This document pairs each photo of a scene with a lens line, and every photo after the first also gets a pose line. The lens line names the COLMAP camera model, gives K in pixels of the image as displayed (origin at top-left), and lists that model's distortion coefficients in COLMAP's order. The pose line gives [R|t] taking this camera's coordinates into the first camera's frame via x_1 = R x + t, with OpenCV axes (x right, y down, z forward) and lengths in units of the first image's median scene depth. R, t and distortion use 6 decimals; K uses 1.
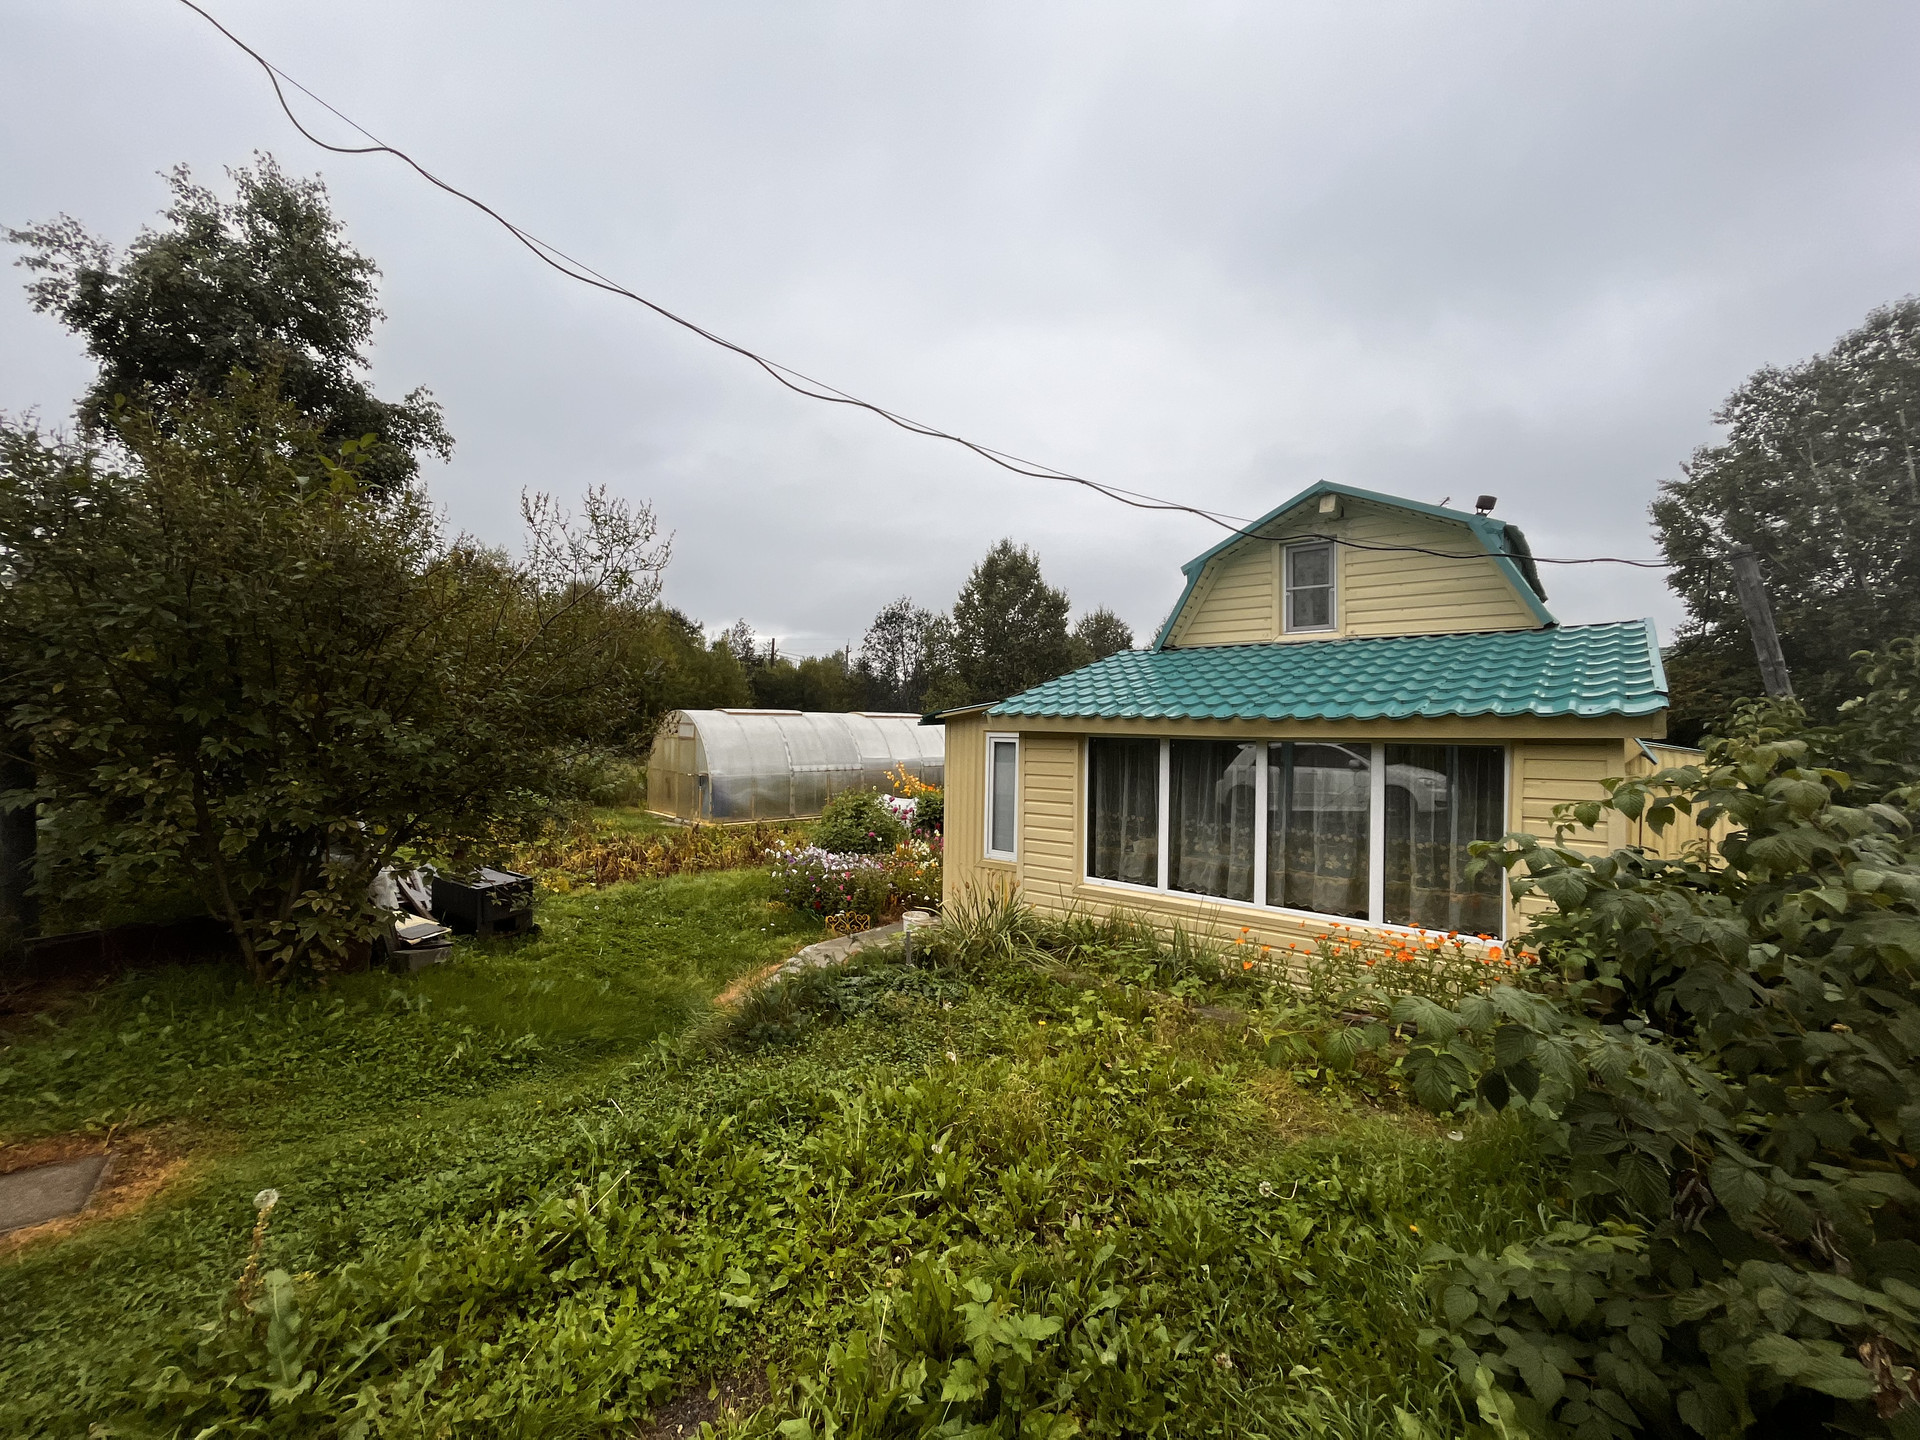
lens RADIAL K [[774.2, 0, 958.7], [0, 774.2, 713.0], [0, 0, 1]] dist [-0.003806, -0.000106]
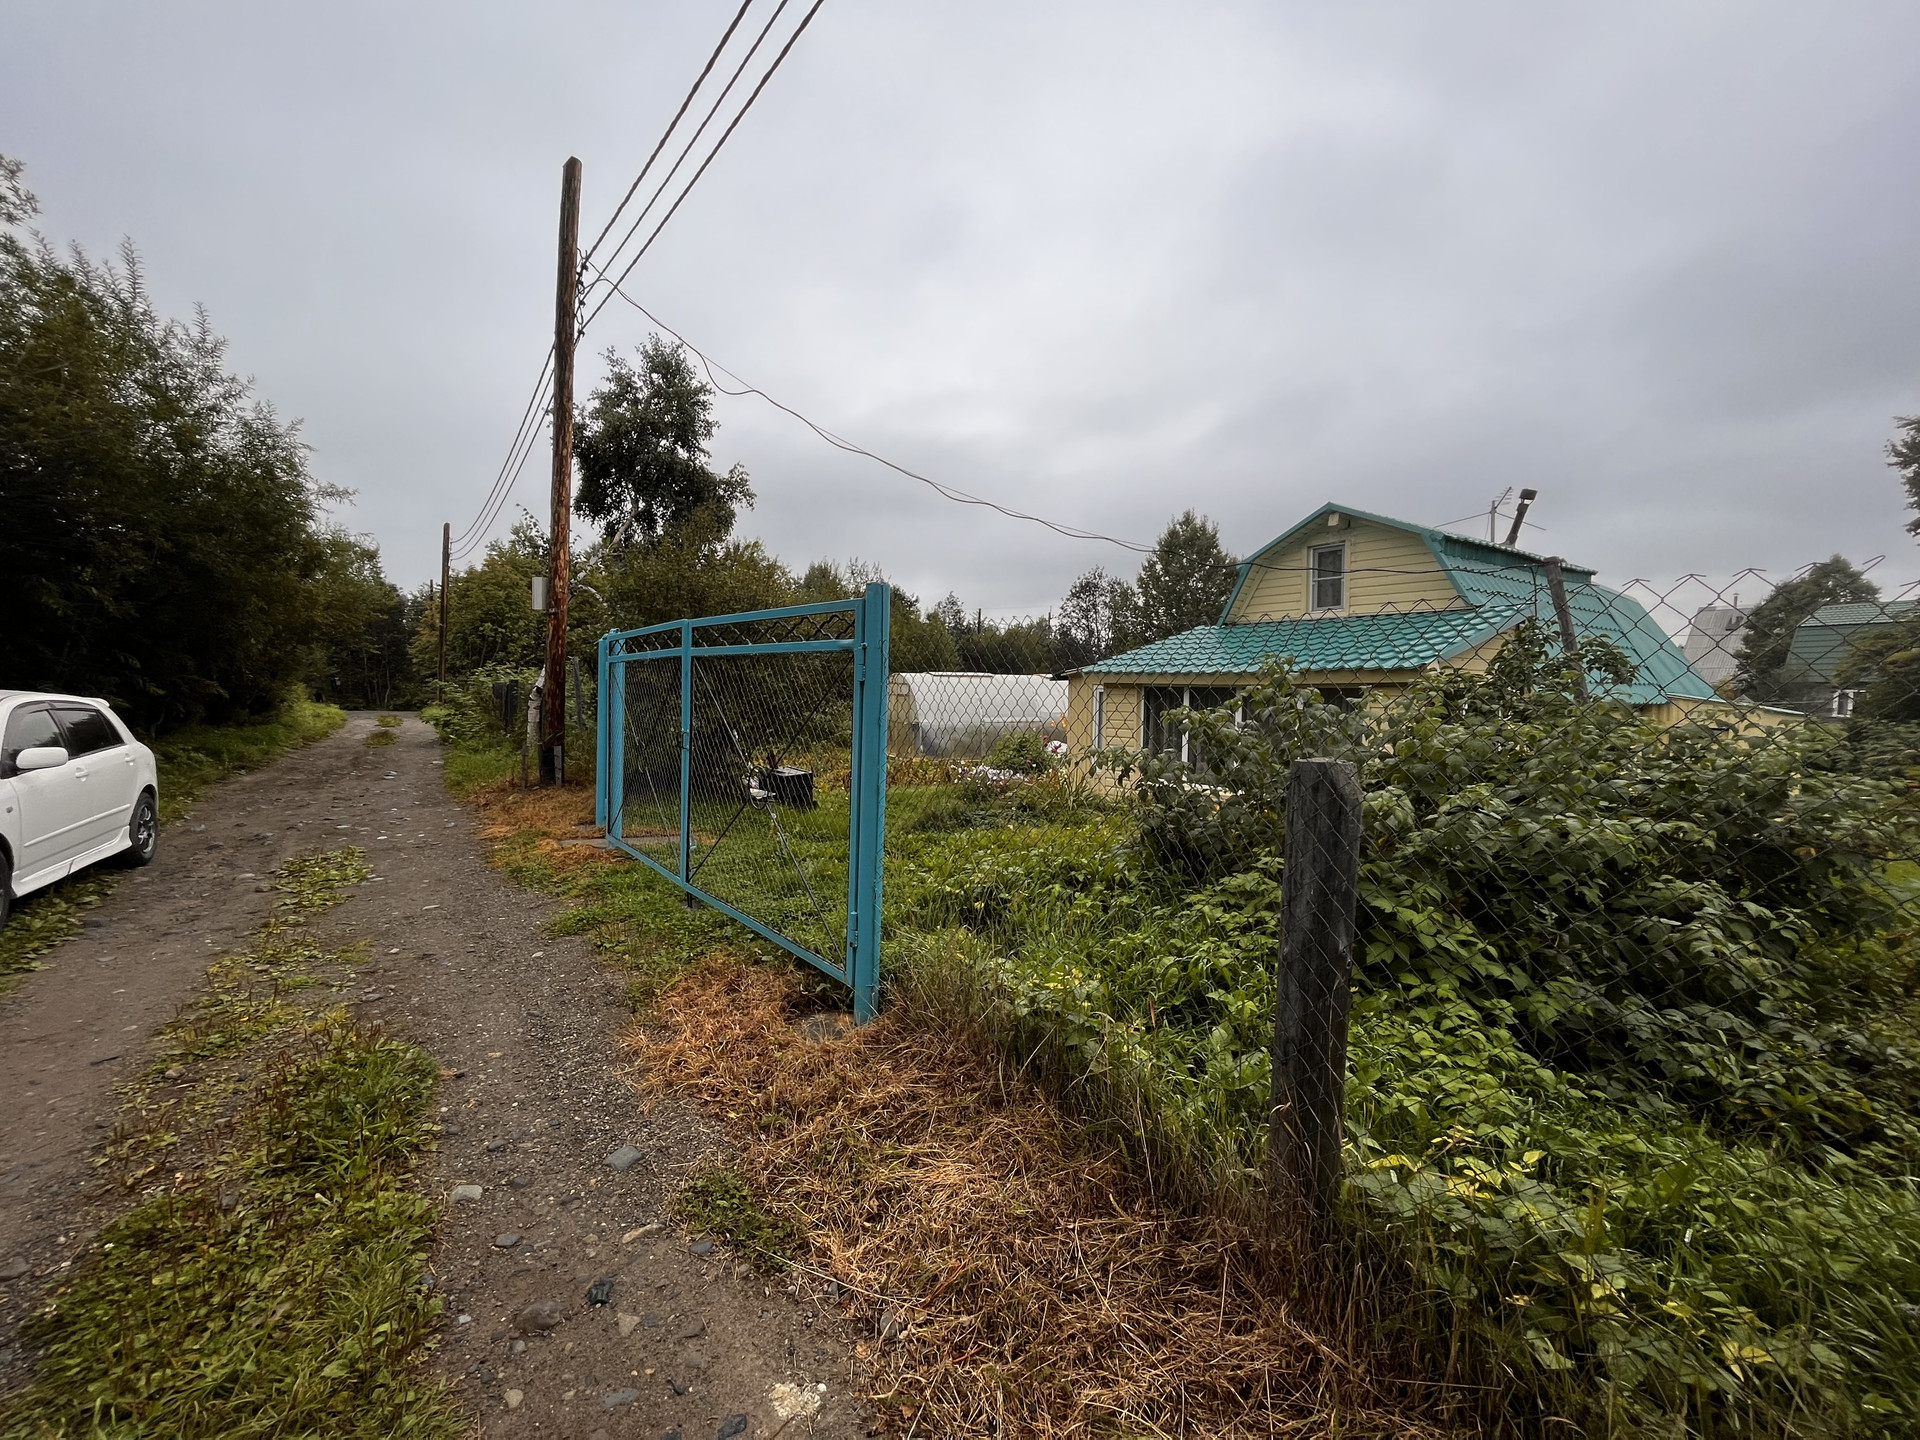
lens RADIAL K [[774.2, 0, 959.8], [0, 774.2, 715.7], [0, 0, 1]] dist [-0.003806, -0.000106]
pose [[0.963768, 0.009442, -0.266573, 0.178069], [0.003691, 0.998806, 0.048723, 0.010154], [0.266715, -0.047941, 0.962582, -0.464488]]
